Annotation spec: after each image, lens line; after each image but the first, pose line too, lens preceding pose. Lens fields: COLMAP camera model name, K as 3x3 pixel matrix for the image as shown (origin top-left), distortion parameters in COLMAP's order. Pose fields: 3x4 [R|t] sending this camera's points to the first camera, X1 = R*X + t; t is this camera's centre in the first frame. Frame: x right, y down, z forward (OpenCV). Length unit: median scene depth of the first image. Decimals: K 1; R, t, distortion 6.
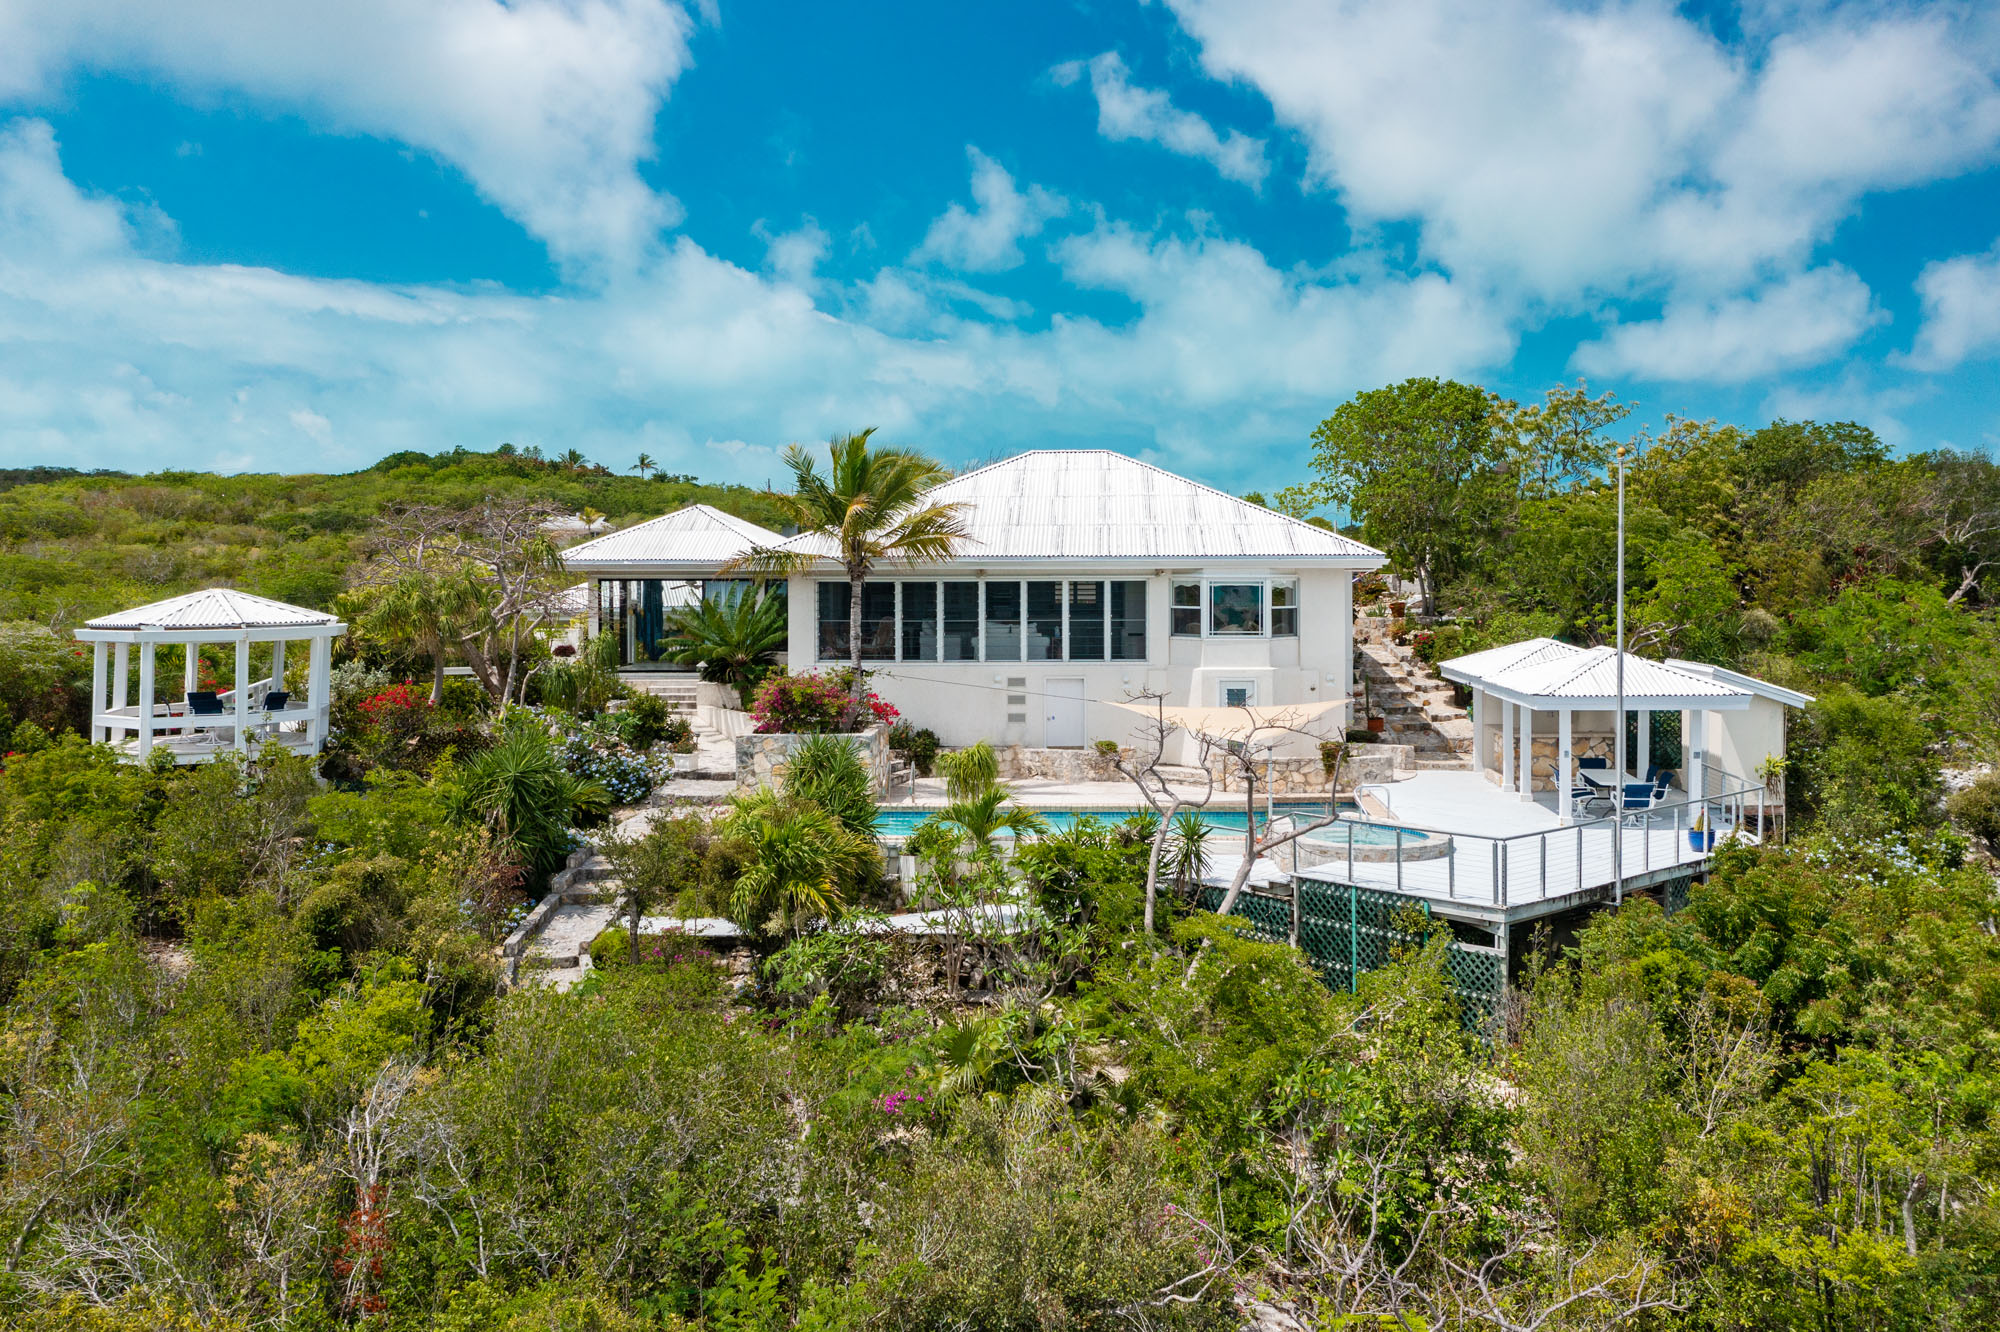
lens RADIAL K [[1718.3, 0, 1077.9], [0, 1718.3, 634.8], [0, 0, 1]] dist [-0.004650, 0.005006]
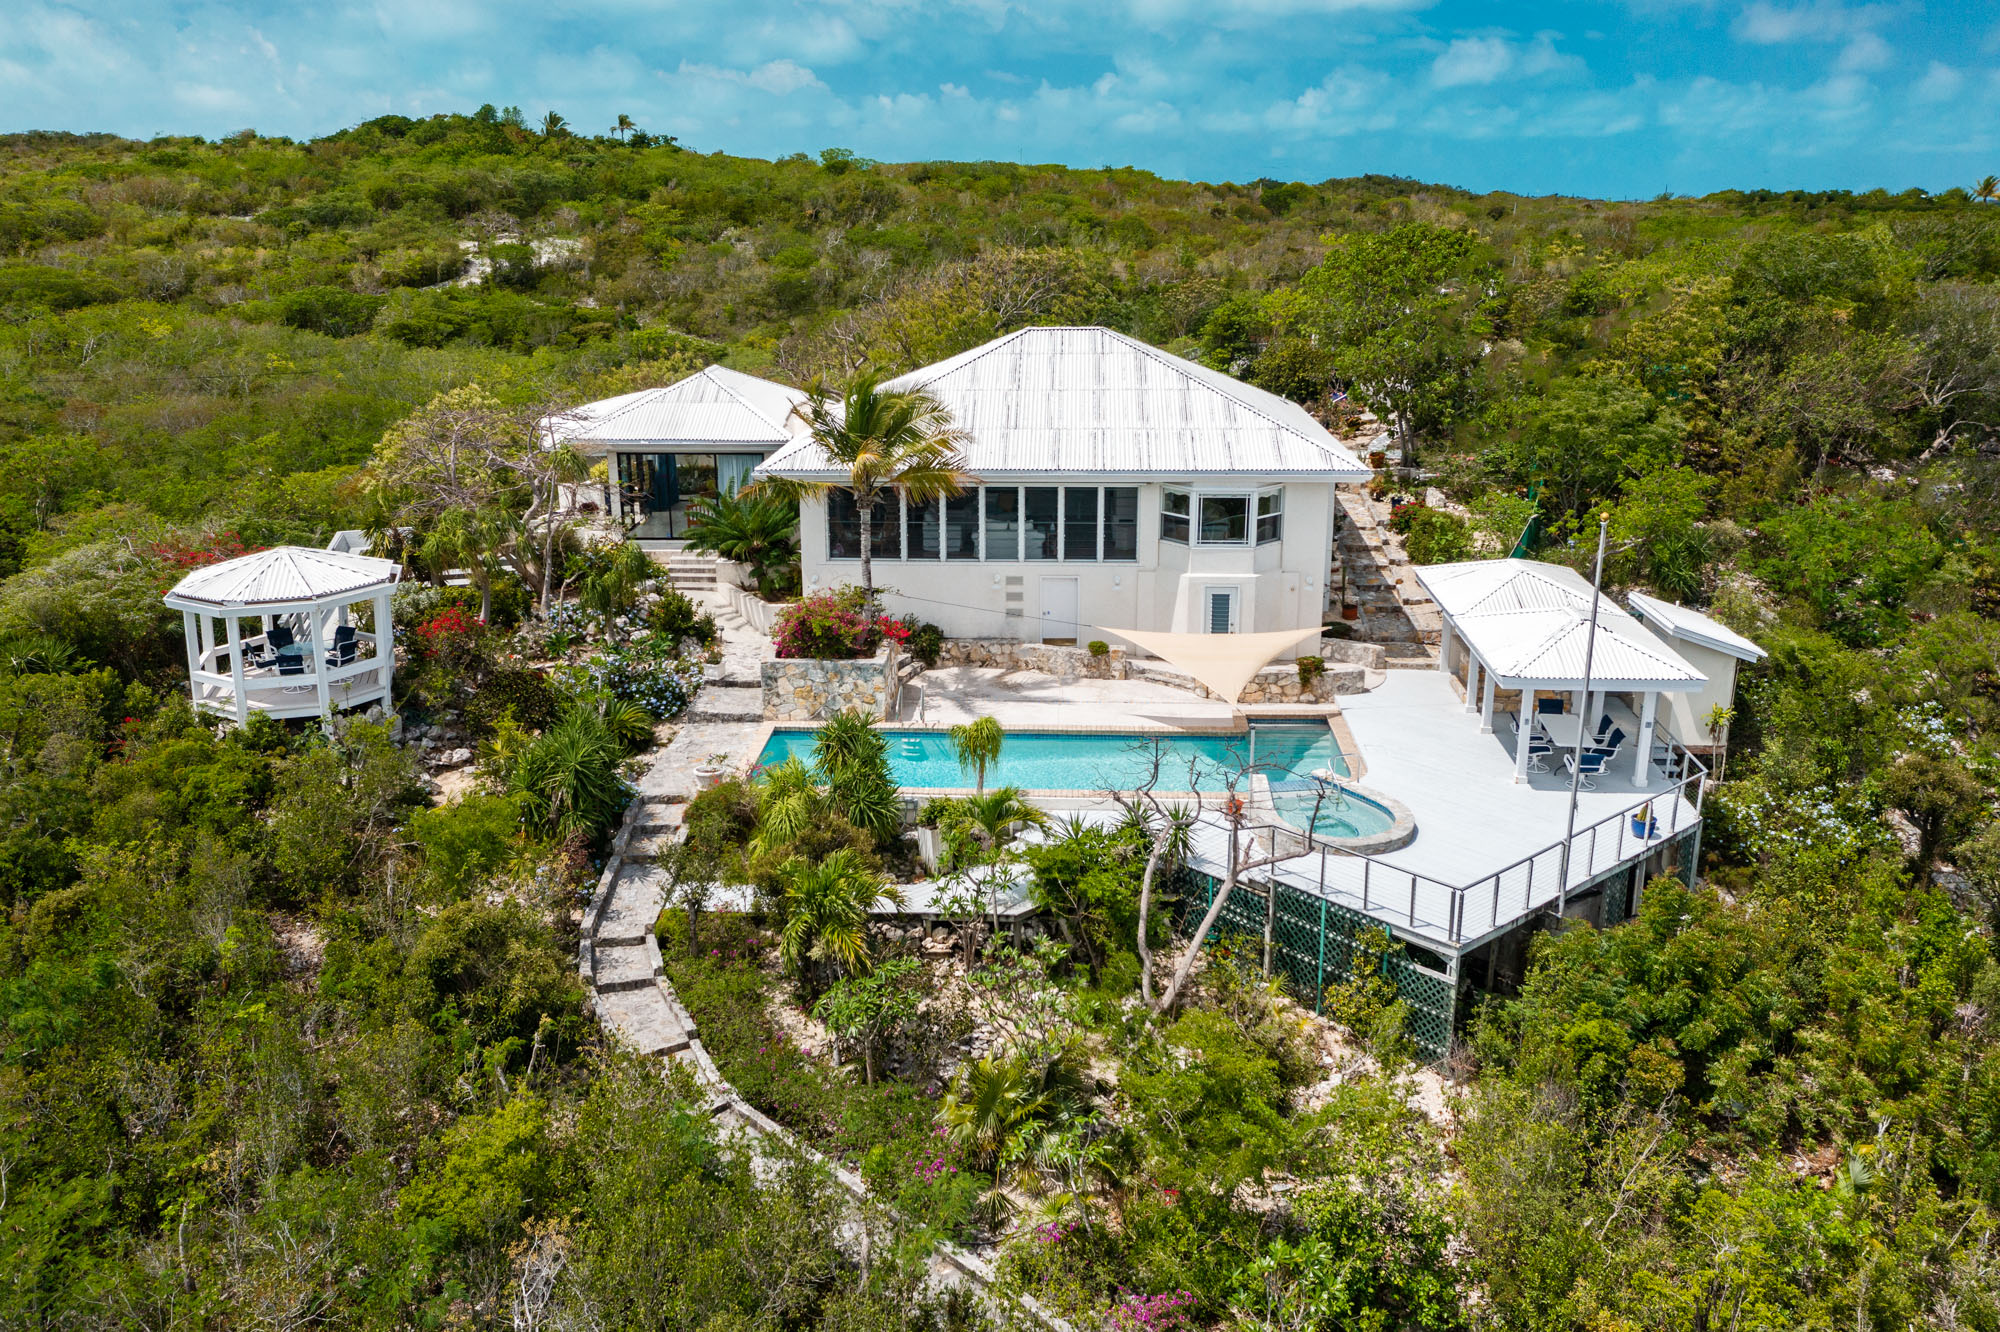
lens RADIAL K [[1637.7, 0, 982.8], [0, 1637.7, 717.3], [0, 0, 1]] dist [-0.010420, 0.003519]
pose [[0.999173, 0.007982, -0.039881, -0.014439], [0.003648, 0.959011, 0.283345, -0.183424], [0.040508, -0.283257, 0.958188, -0.002969]]
